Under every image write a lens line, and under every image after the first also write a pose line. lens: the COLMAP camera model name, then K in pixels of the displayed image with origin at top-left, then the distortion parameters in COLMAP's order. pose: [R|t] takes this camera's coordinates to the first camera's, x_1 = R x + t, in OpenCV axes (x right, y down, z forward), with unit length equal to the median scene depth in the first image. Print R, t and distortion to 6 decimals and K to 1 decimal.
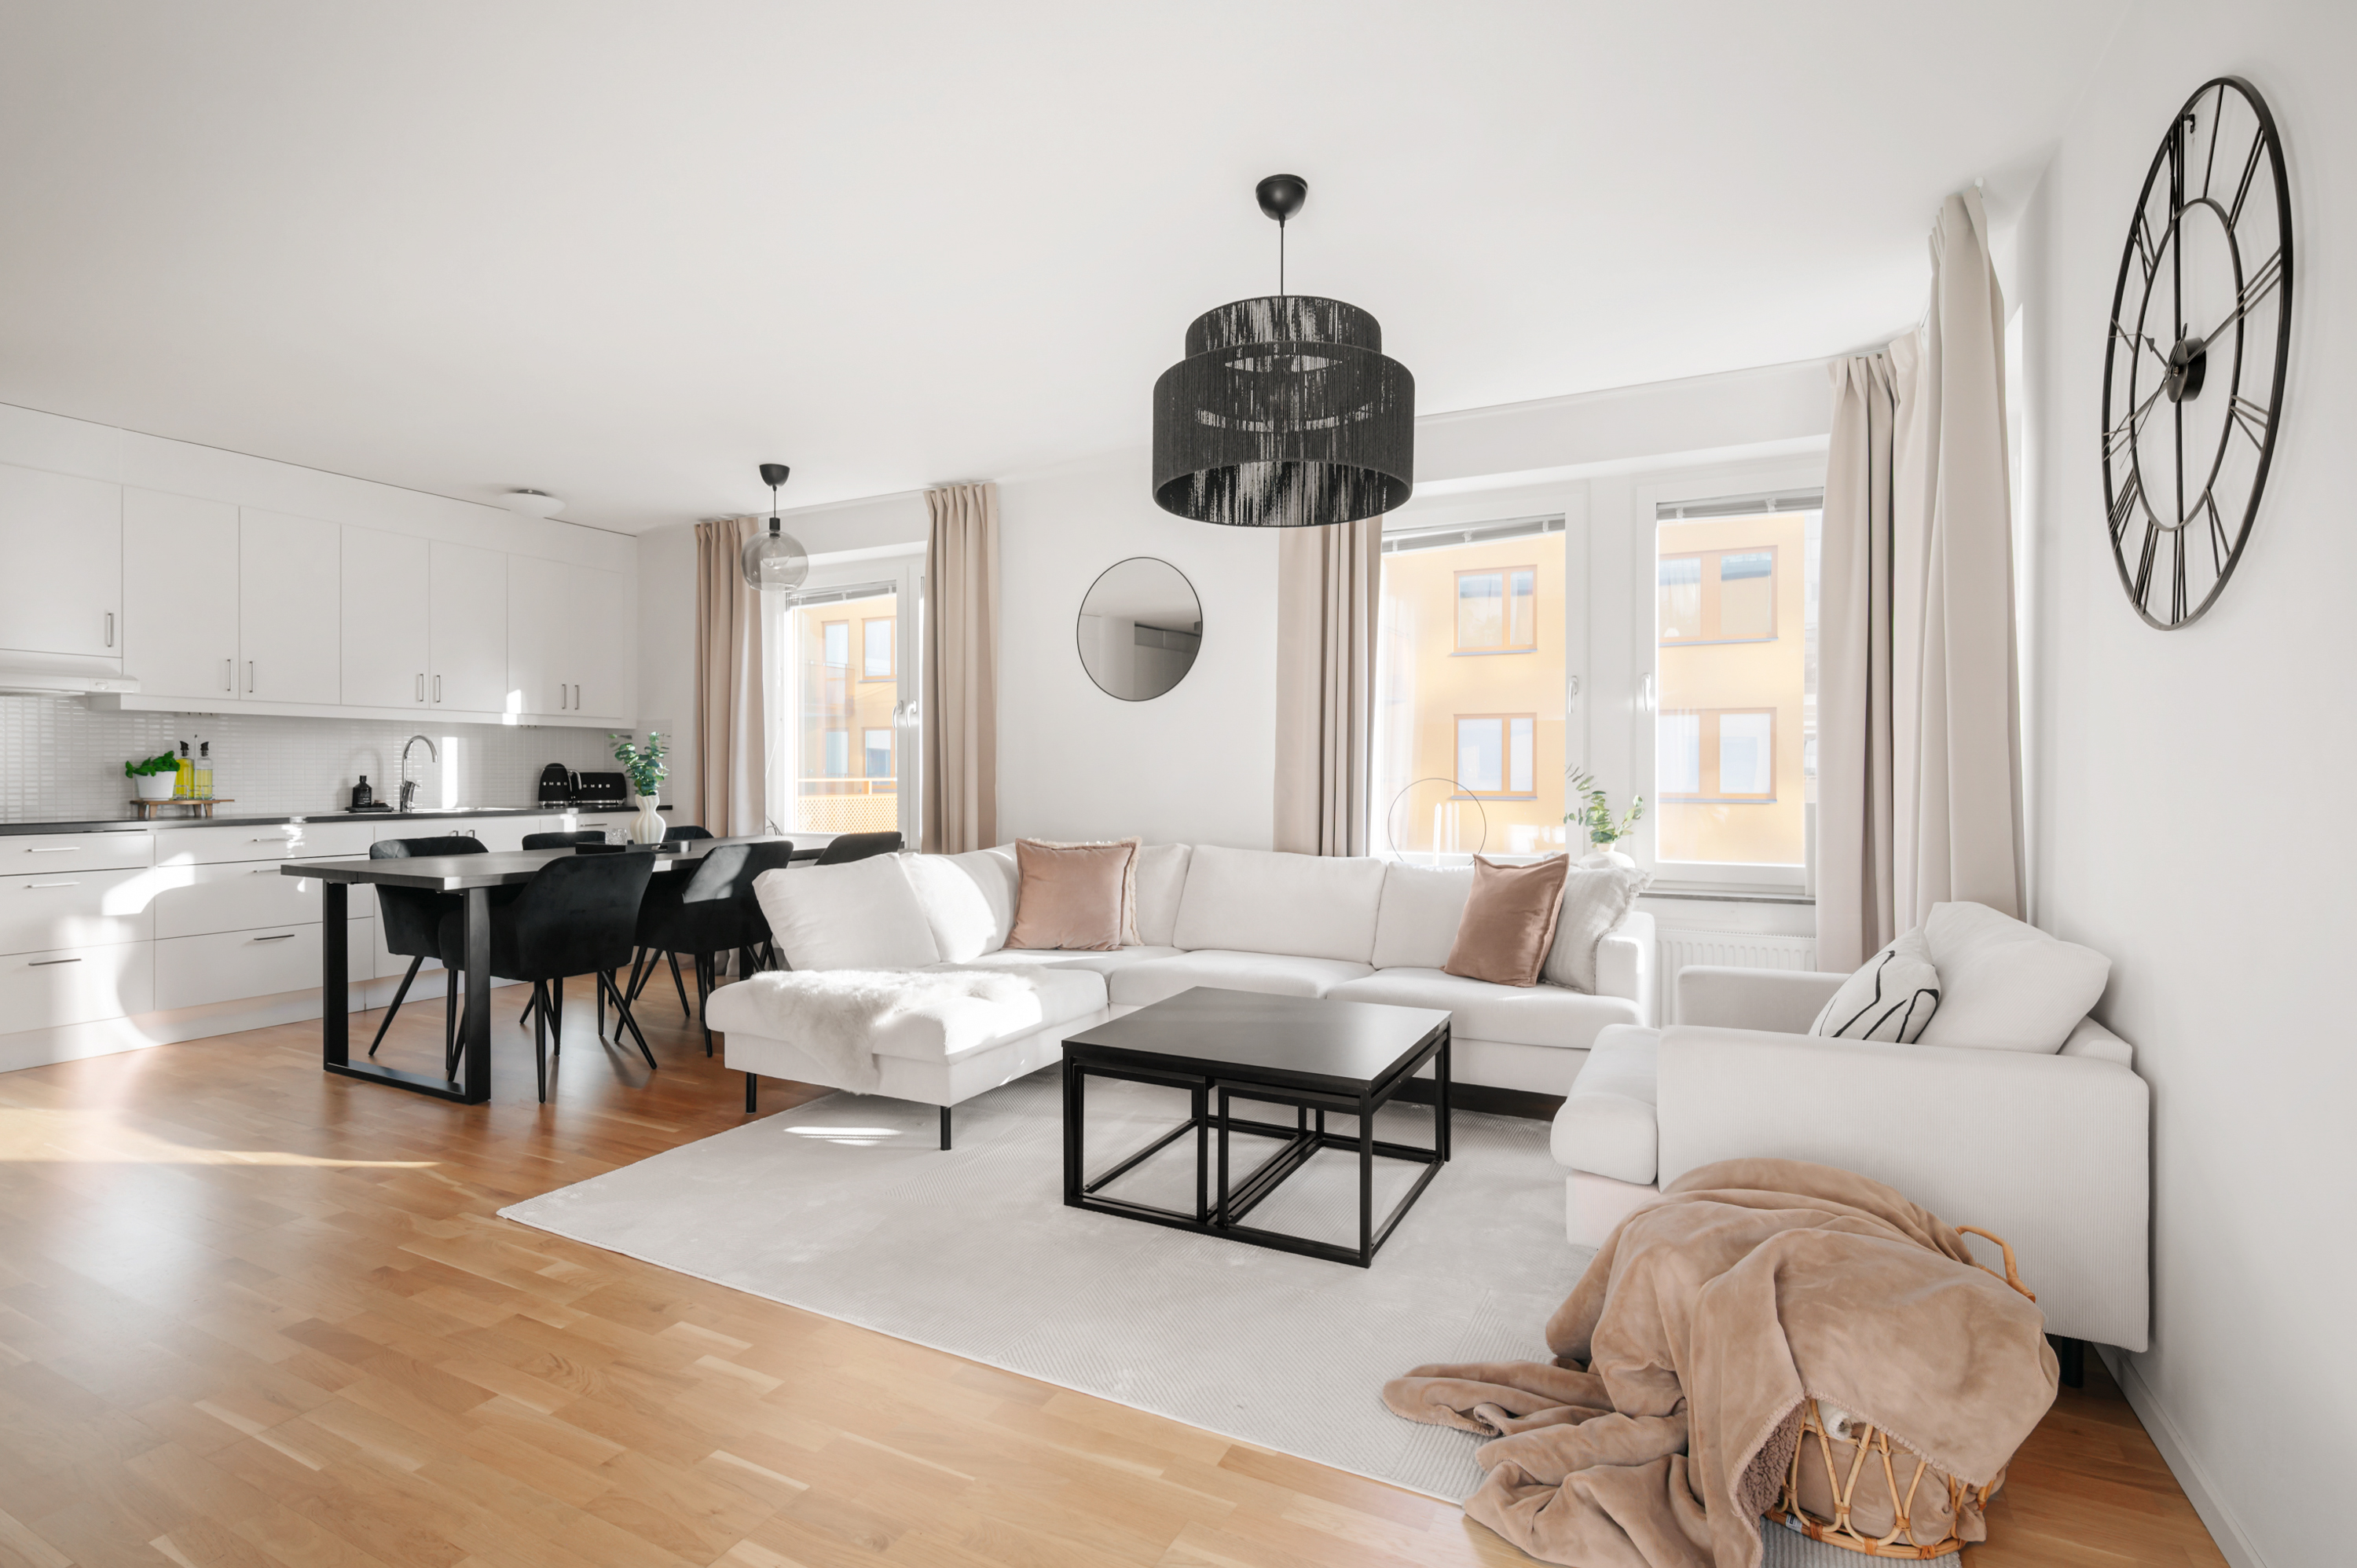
lens RADIAL K [[1115.1, 0, 1153.3], [0, 1115.1, 774.2], [0, 0, 1]] dist [-0.000107, 0.000142]
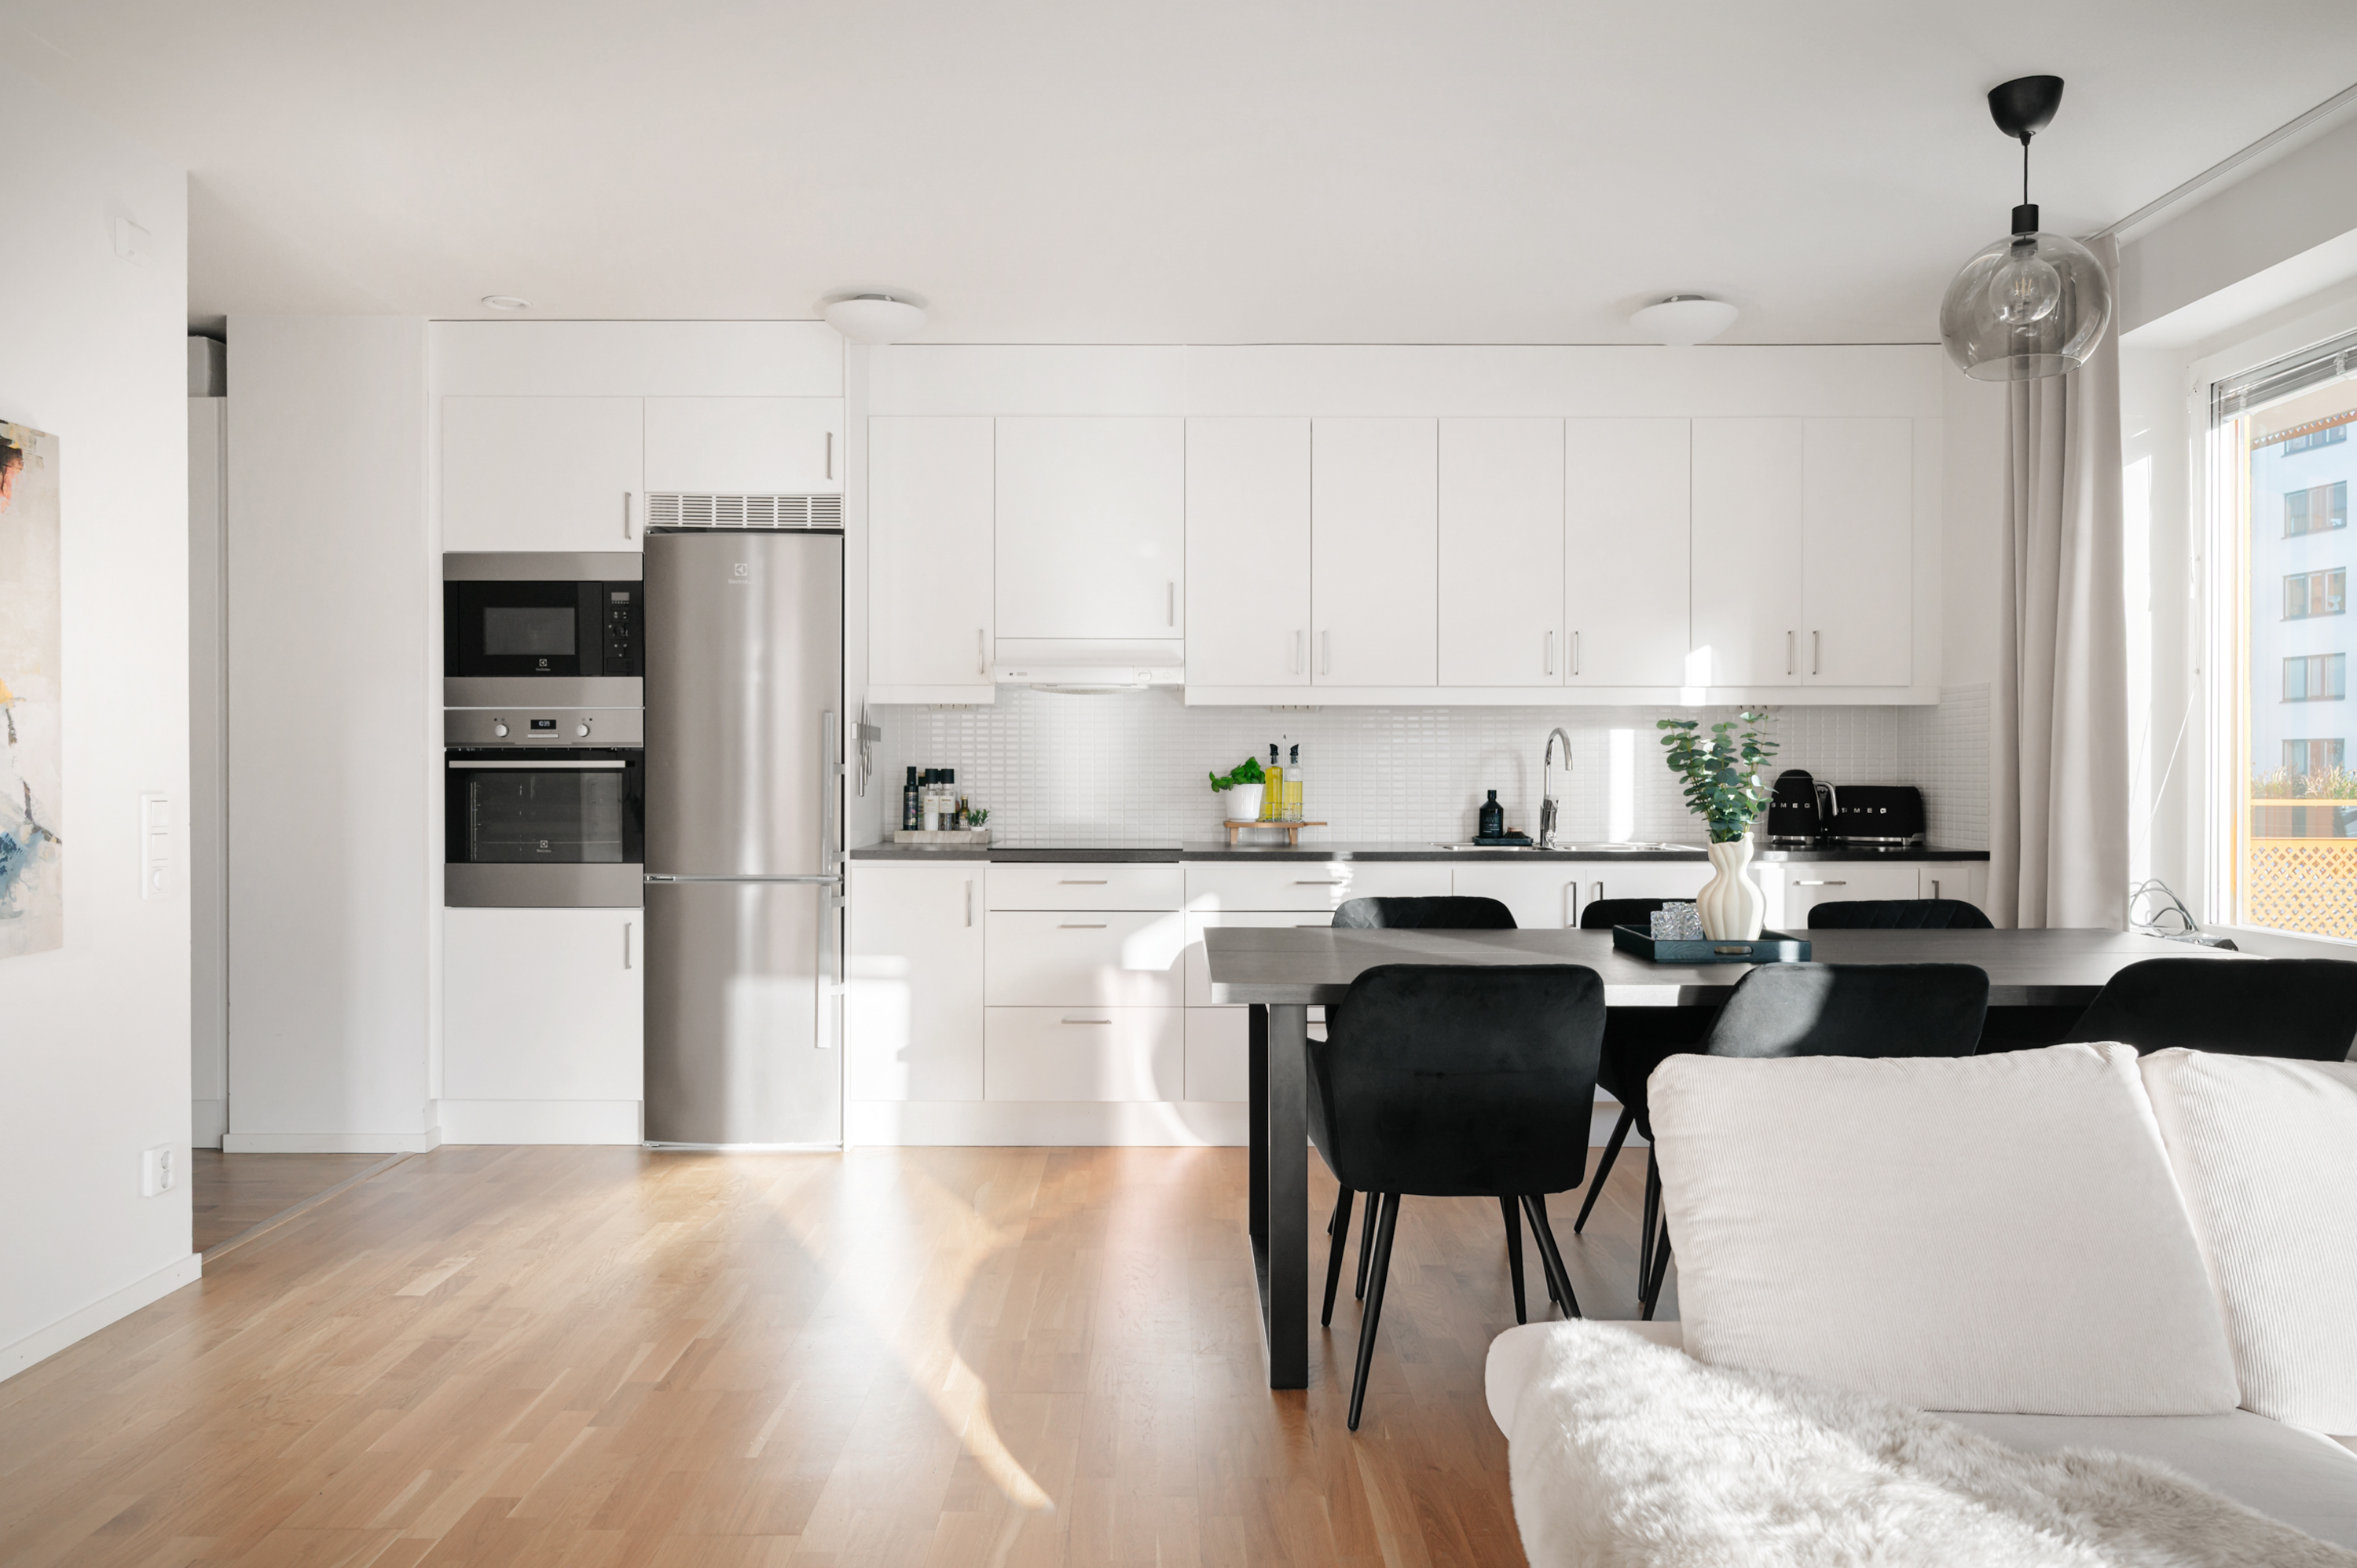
lens RADIAL K [[1600.0, 0, 1178.5], [0, 1600.0, 784.0], [0, 0, 1]] dist [-0.001521, -0.000673]
pose [[0.463799, 0.009161, -0.885893, 0.061898], [-0.002125, 0.999955, 0.009228, -0.012636], [0.885938, -0.002397, 0.463798, 0.453770]]
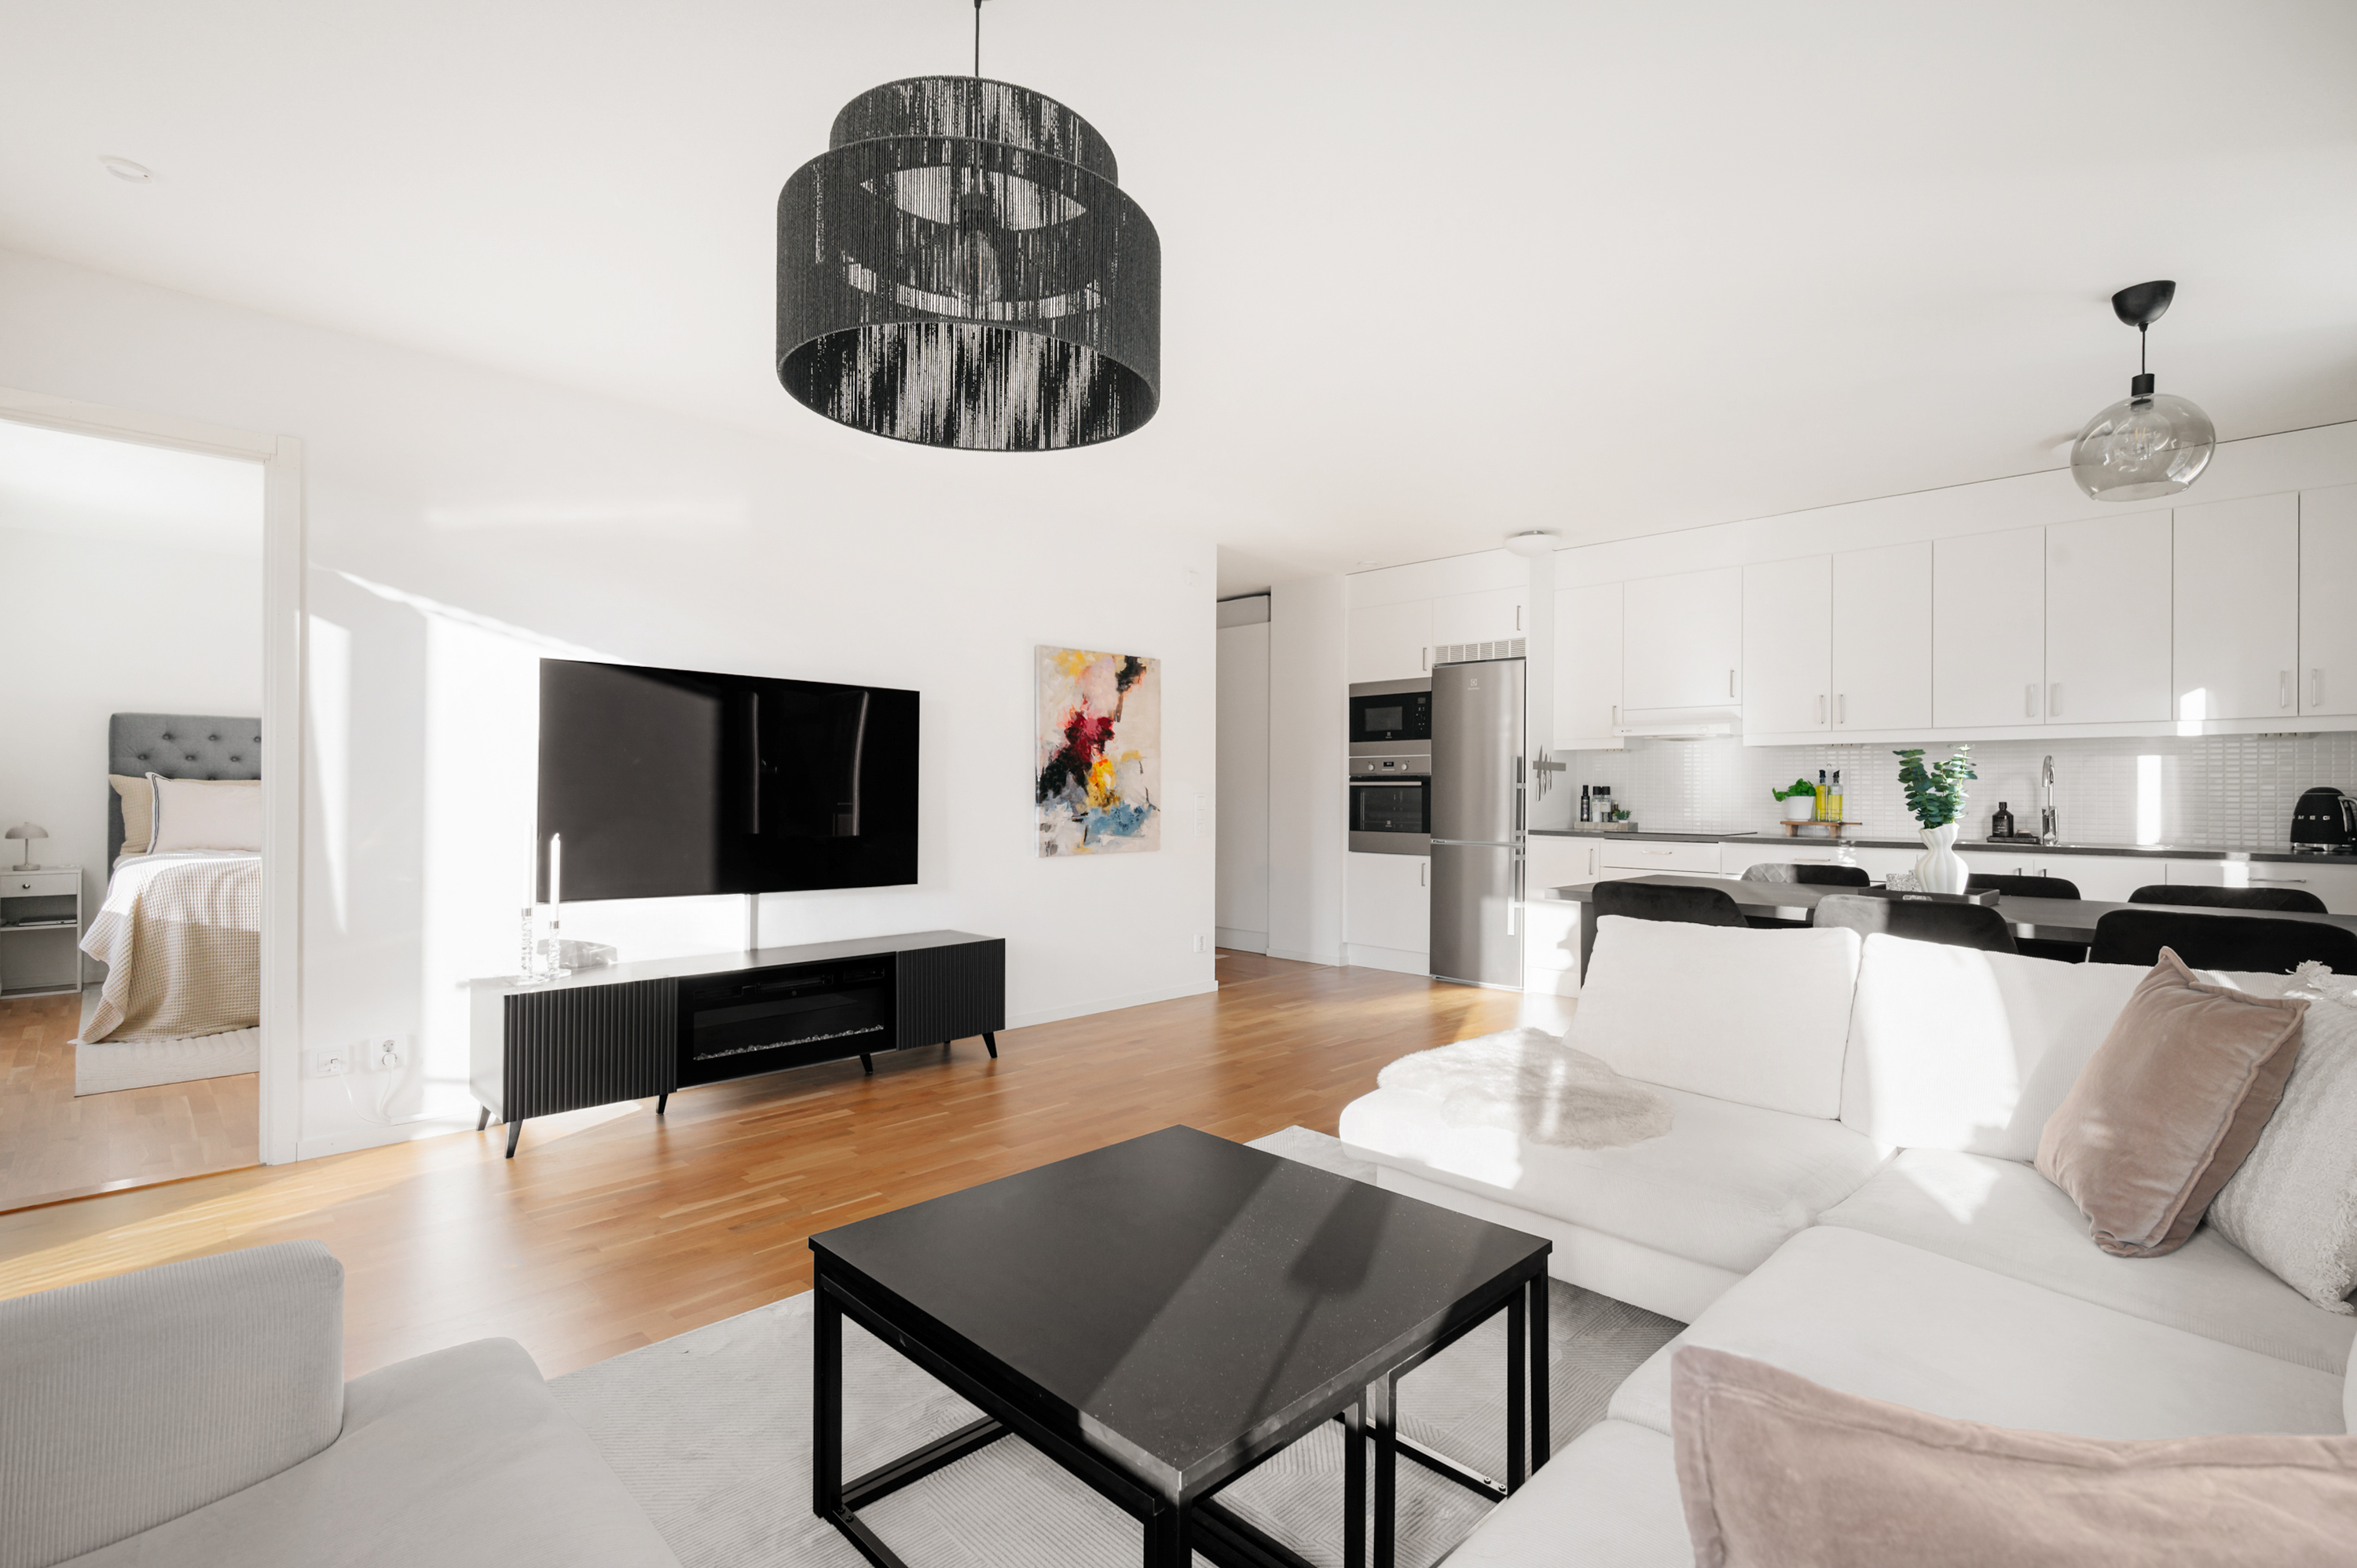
lens RADIAL K [[1089.2, 0, 1178.5], [0, 1089.2, 784.0], [0, 0, 1]] dist [0.000436, -0.000490]
pose [[-0.305331, -0.009554, -0.952198, 0.400791], [-0.007735, 0.999942, -0.007552, -0.001899], [0.952215, 0.005060, -0.305387, 0.735134]]
